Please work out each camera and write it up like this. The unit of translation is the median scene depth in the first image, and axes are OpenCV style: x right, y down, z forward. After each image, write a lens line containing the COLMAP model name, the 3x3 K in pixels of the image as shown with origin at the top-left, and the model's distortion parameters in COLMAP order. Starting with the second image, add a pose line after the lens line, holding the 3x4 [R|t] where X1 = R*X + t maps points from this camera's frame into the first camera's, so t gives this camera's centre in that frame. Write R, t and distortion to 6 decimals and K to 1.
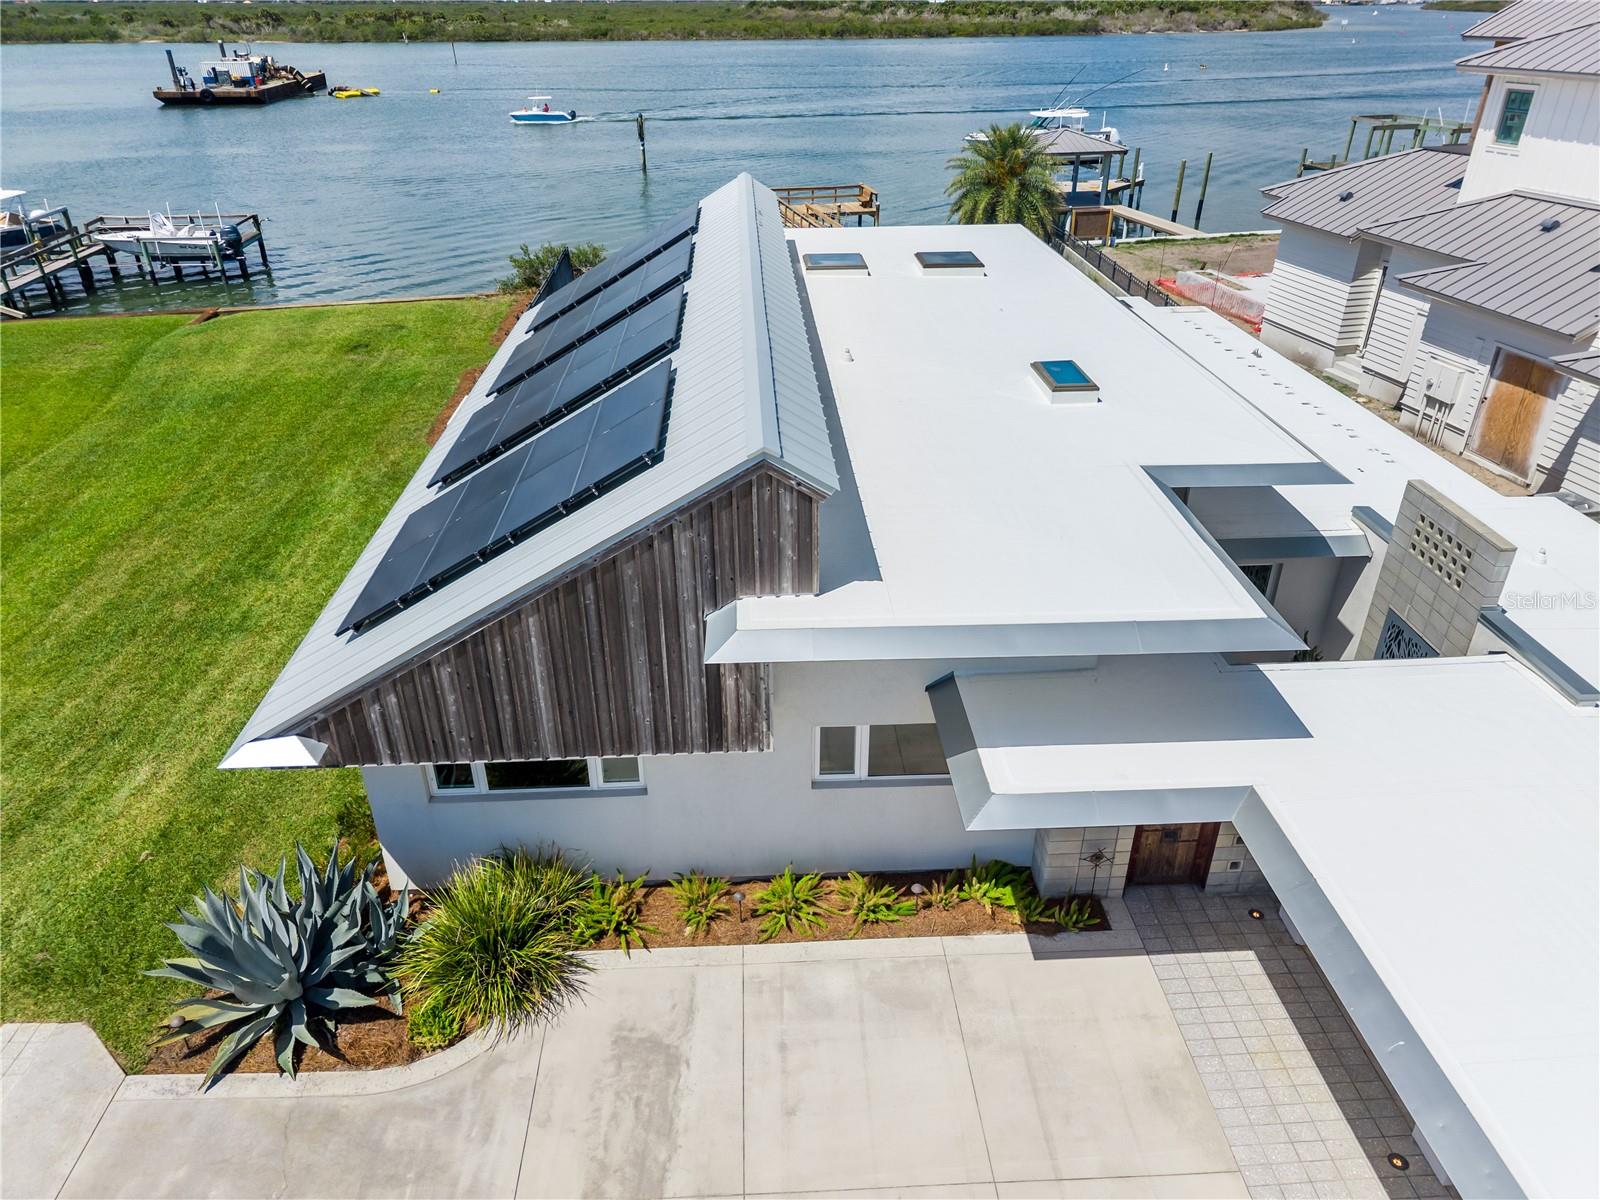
lens RADIAL K [[1079.2, 0, 800.0], [0, 1079.2, 600.0], [0, 0, 1]] dist [0.006944, 0.001415]
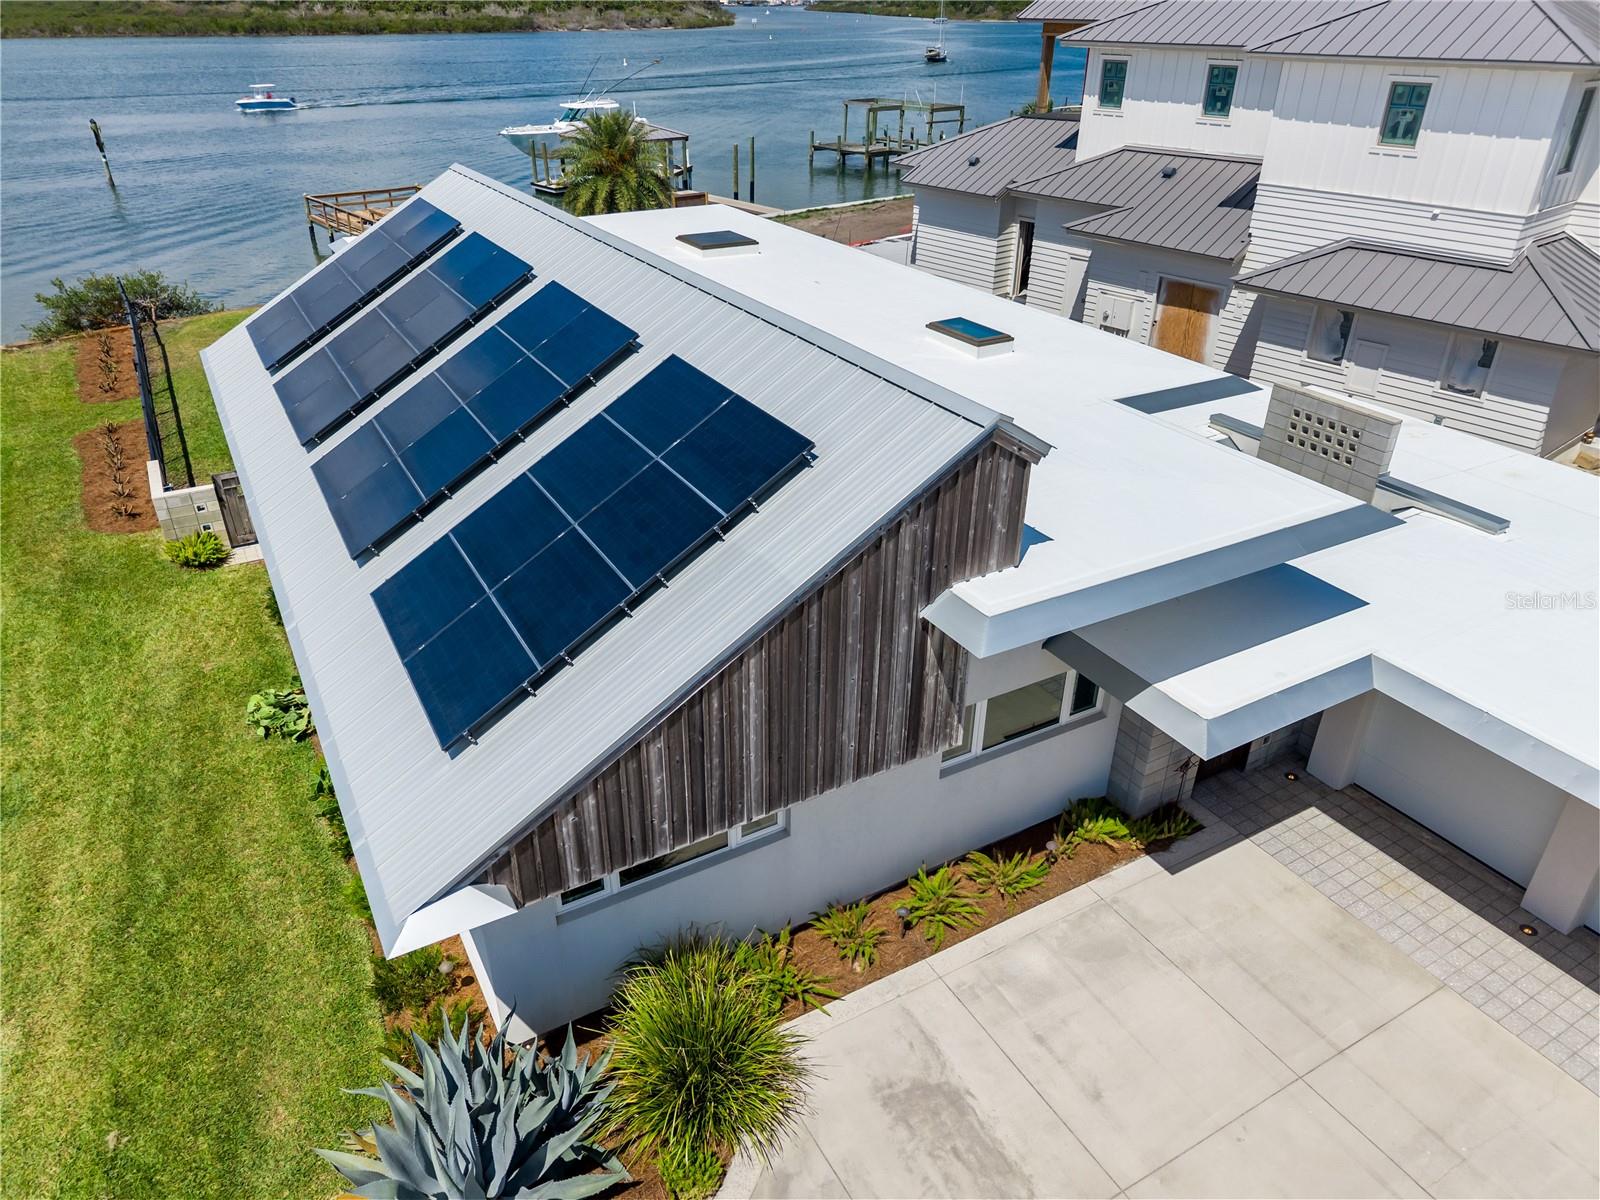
lens RADIAL K [[1079.2, 0, 800.0], [0, 1079.2, 600.0], [0, 0, 1]] dist [0.006944, 0.001415]
pose [[0.892001, -0.212840, 0.398789, -0.394692], [0.212512, 0.976093, 0.045617, -0.043263], [-0.398965, 0.044057, 0.915907, 0.148881]]
